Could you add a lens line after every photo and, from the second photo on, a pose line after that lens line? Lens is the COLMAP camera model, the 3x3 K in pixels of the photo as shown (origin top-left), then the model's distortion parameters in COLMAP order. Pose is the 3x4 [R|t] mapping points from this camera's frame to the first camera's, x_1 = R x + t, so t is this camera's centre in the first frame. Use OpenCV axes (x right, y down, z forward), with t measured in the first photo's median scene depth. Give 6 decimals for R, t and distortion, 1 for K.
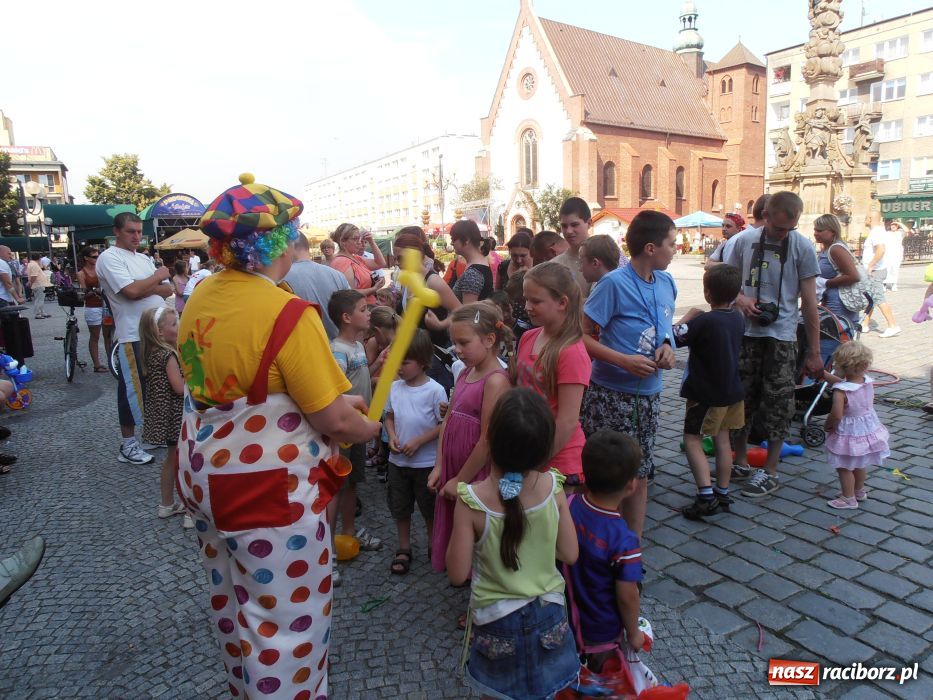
lens RADIAL K [[657.7, 0, 467.4], [0, 657.7, 345.3], [0, 0, 1]] dist [-0.012913, 0.001728]
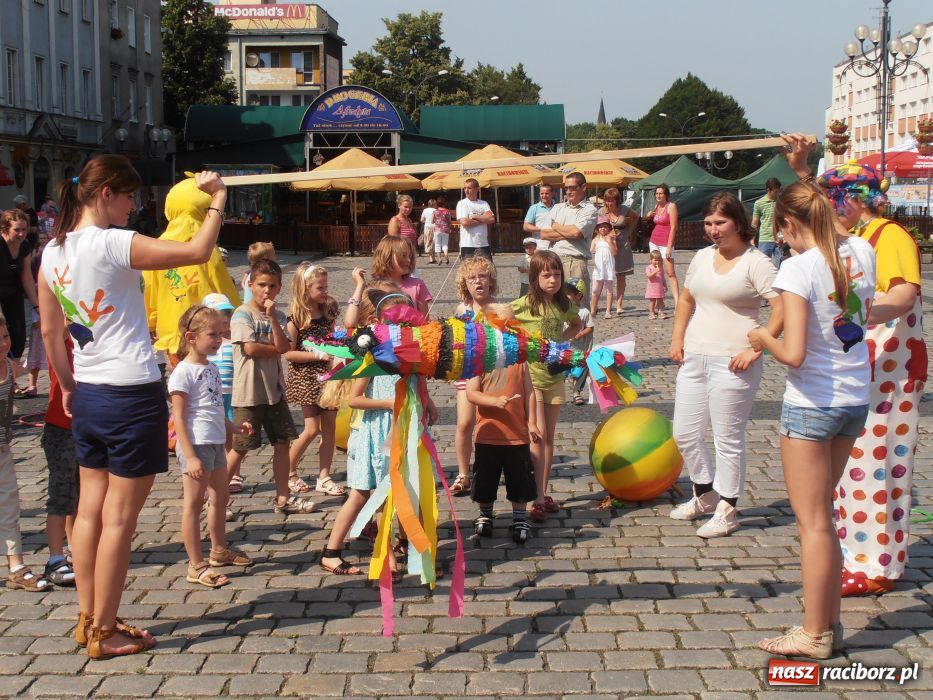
lens RADIAL K [[1365.6, 0, 457.8], [0, 1365.6, 350.5], [0, 0, 1]] dist [-0.053670, 0.000000]
pose [[0.847491, 0.096636, -0.521939, 0.132921], [-0.112857, 0.993611, 0.000715, -0.017992], [0.518674, 0.058299, 0.852982, 0.071552]]
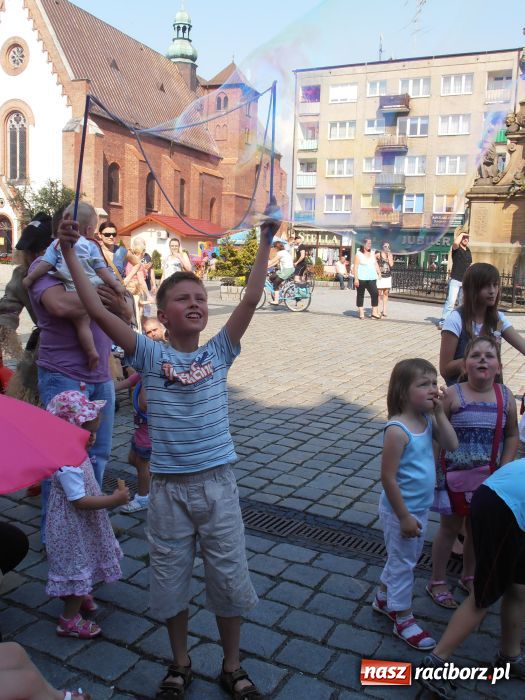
lens RADIAL K [[659.7, 0, 268.6], [0, 659.7, 345.2], [0, 0, 1]] dist [-0.056557, 0.000000]
pose [[0.861062, -0.005201, 0.508473, -0.050171], [0.016054, 0.999727, -0.016960, -0.023145], [-0.508246, 0.022767, 0.860911, 0.166988]]
